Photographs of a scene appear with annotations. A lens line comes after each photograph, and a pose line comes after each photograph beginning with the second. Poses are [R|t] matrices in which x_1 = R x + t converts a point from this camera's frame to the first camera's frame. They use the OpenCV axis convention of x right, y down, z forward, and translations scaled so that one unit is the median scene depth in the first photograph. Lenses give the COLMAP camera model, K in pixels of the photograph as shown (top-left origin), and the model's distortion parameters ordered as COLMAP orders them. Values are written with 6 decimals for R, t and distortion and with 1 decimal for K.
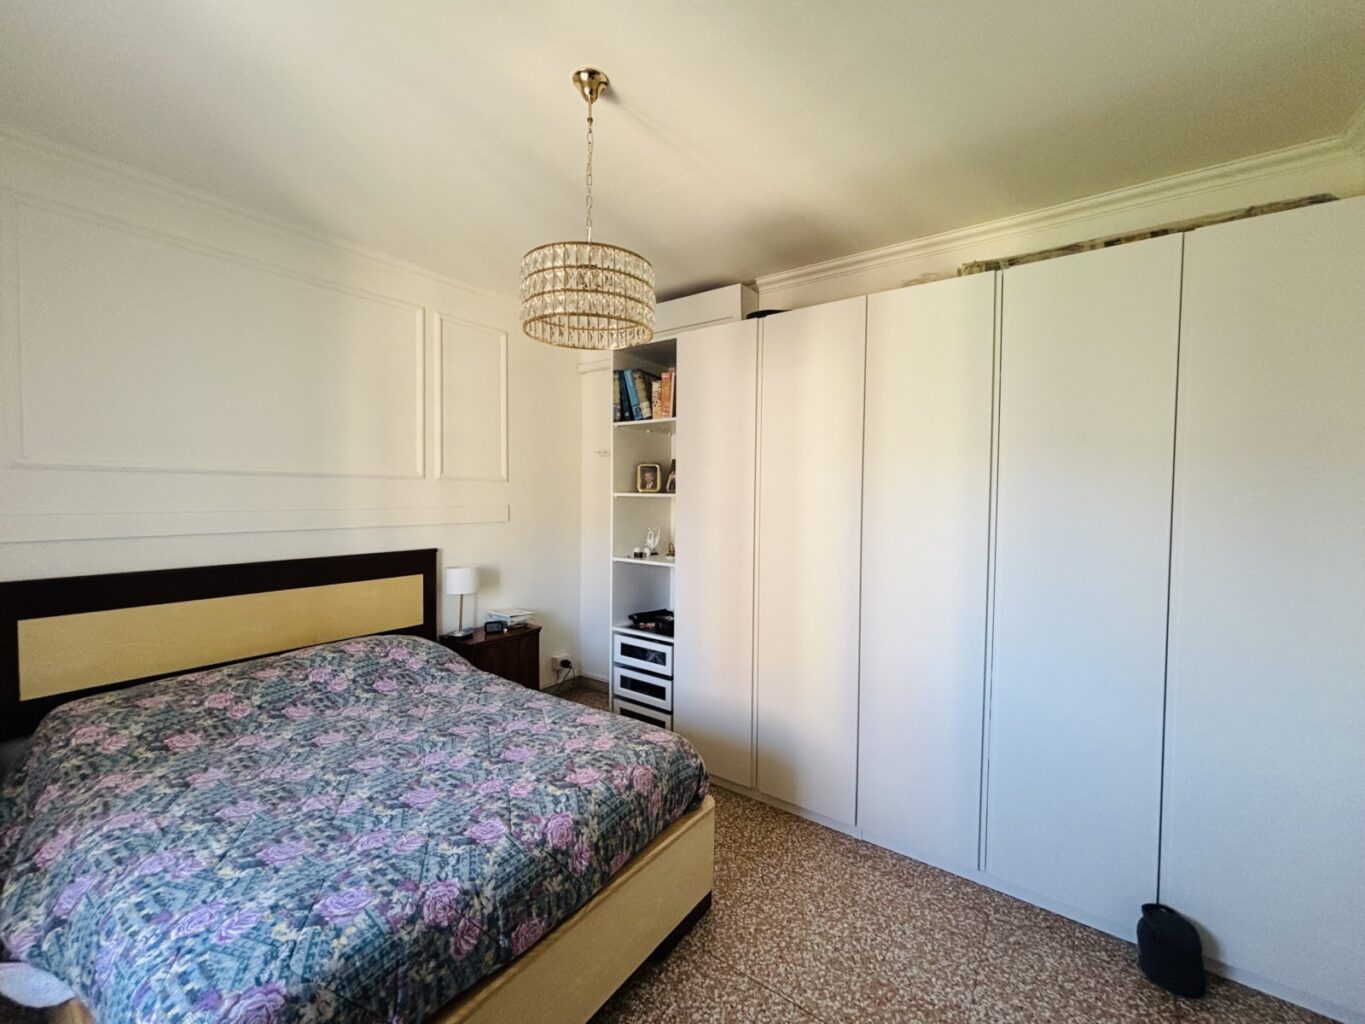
lens RADIAL K [[549.5, 0, 682.3], [0, 549.5, 510.2], [0, 0, 1]] dist [0.001529, -0.000134]
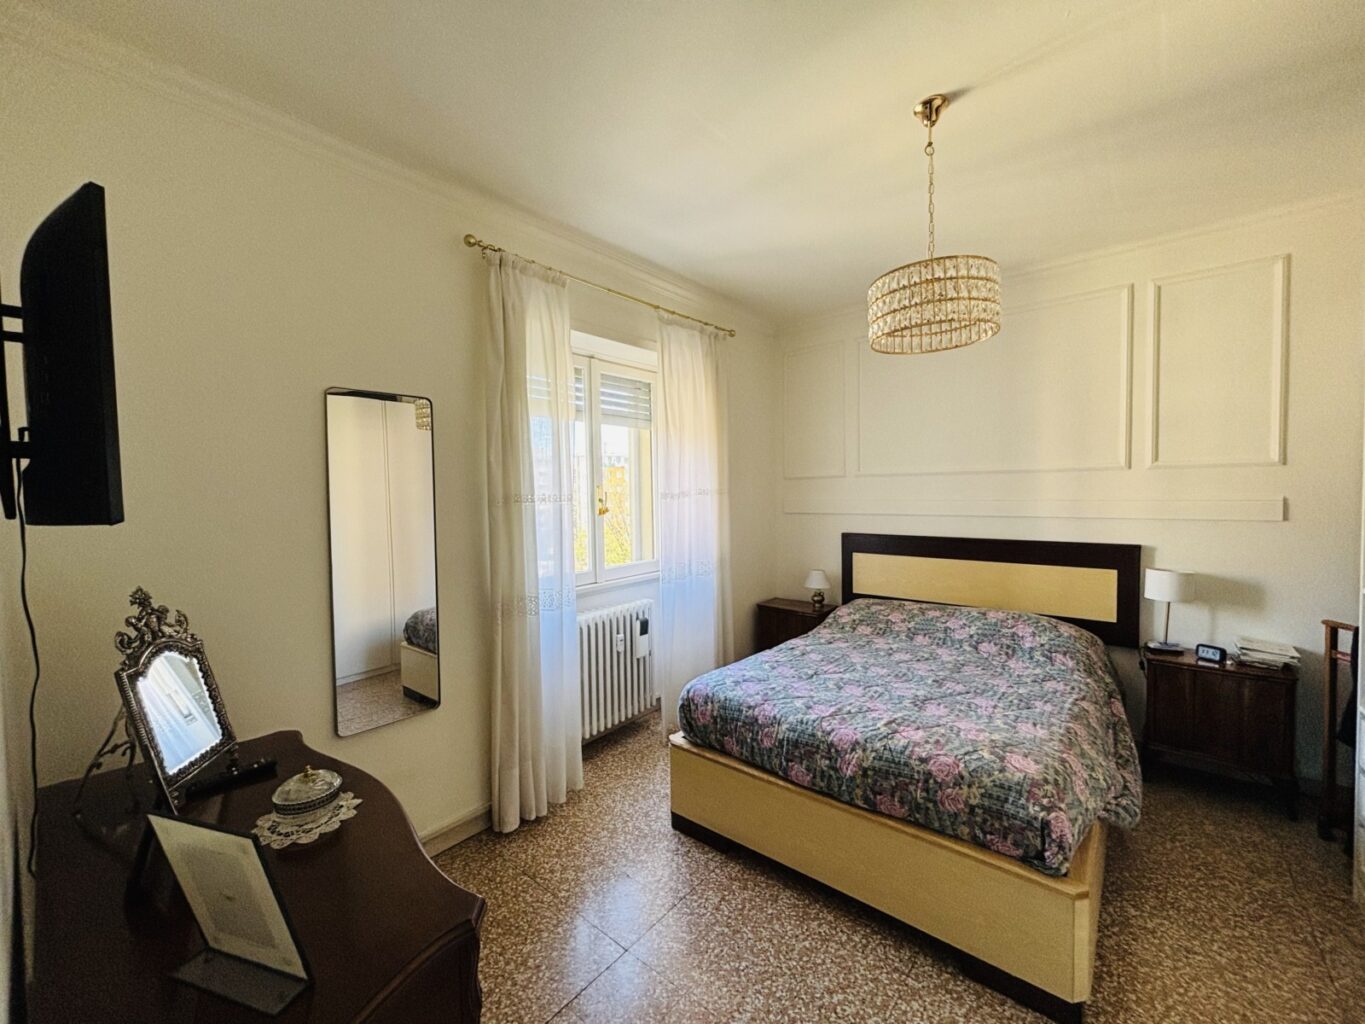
lens RADIAL K [[548.5, 0, 685.5], [0, 548.5, 508.5], [0, 0, 1]] dist [-0.002298, -0.000176]
pose [[-0.065138, 0.023416, -0.997601, 0.839044], [-0.017140, 0.999551, 0.024581, -0.000286], [0.997729, 0.018700, -0.064708, 0.517129]]
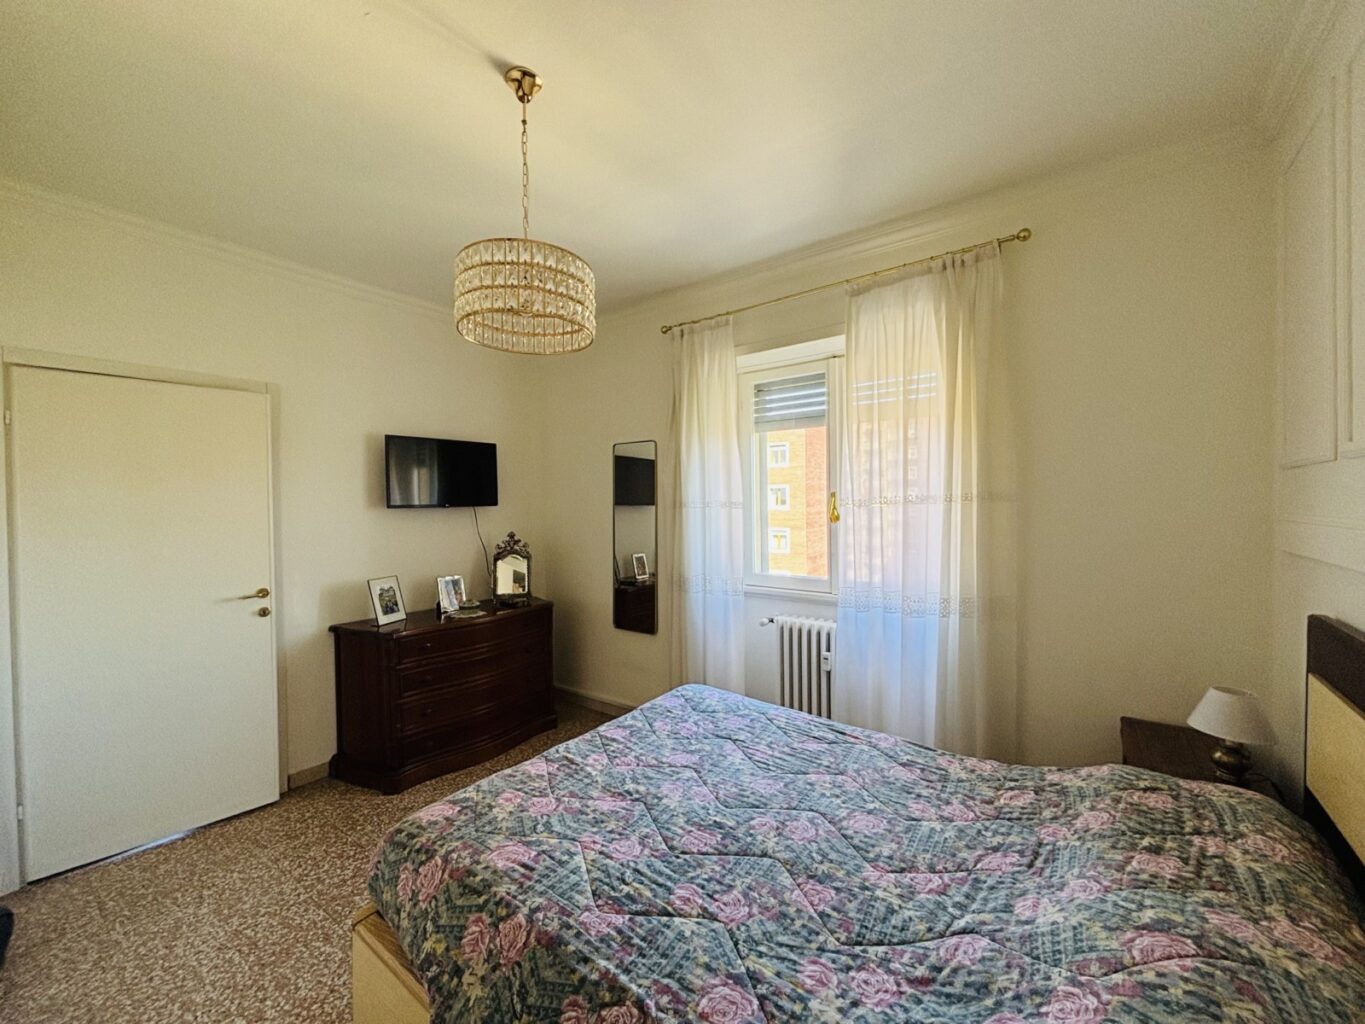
lens RADIAL K [[549.5, 0, 682.3], [0, 549.5, 510.2], [0, 0, 1]] dist [0.001529, -0.000134]
pose [[-0.999860, -0.001628, 0.016672, -0.402077], [-0.000818, 0.998824, 0.048476, -0.047396], [-0.016731, 0.048456, -0.998685, 1.739805]]
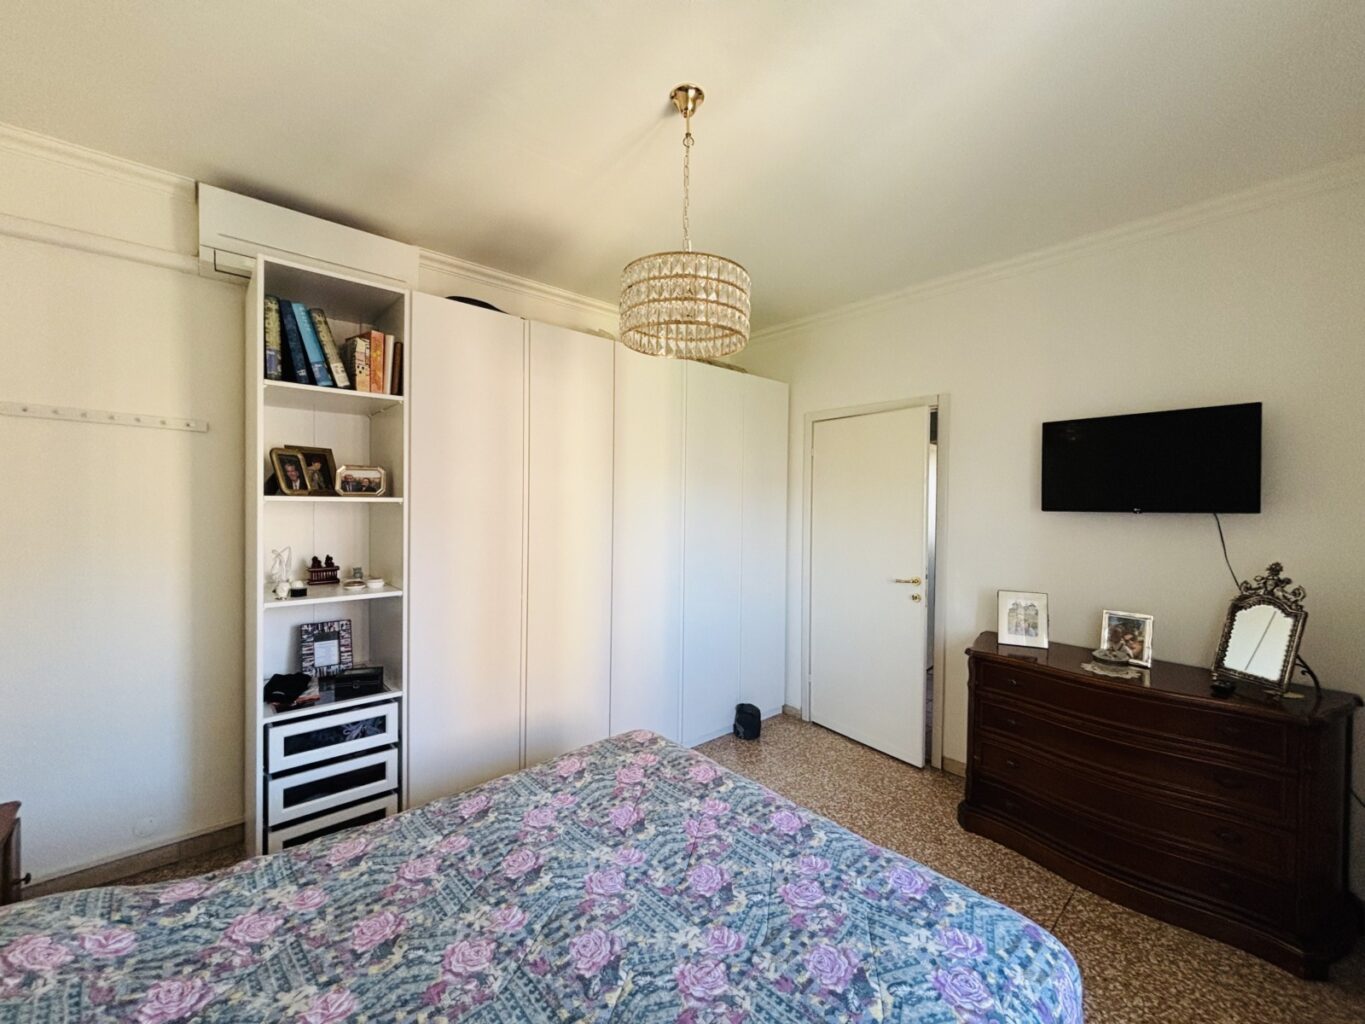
lens RADIAL K [[549.1, 0, 687.4], [0, 549.1, 506.2], [0, 0, 1]] dist [-0.001565, -0.000550]
pose [[0.213345, -0.014705, 0.976866, -1.020497], [0.025515, 0.999630, 0.009475, -0.022459], [-0.976644, 0.022903, 0.213641, 0.689746]]
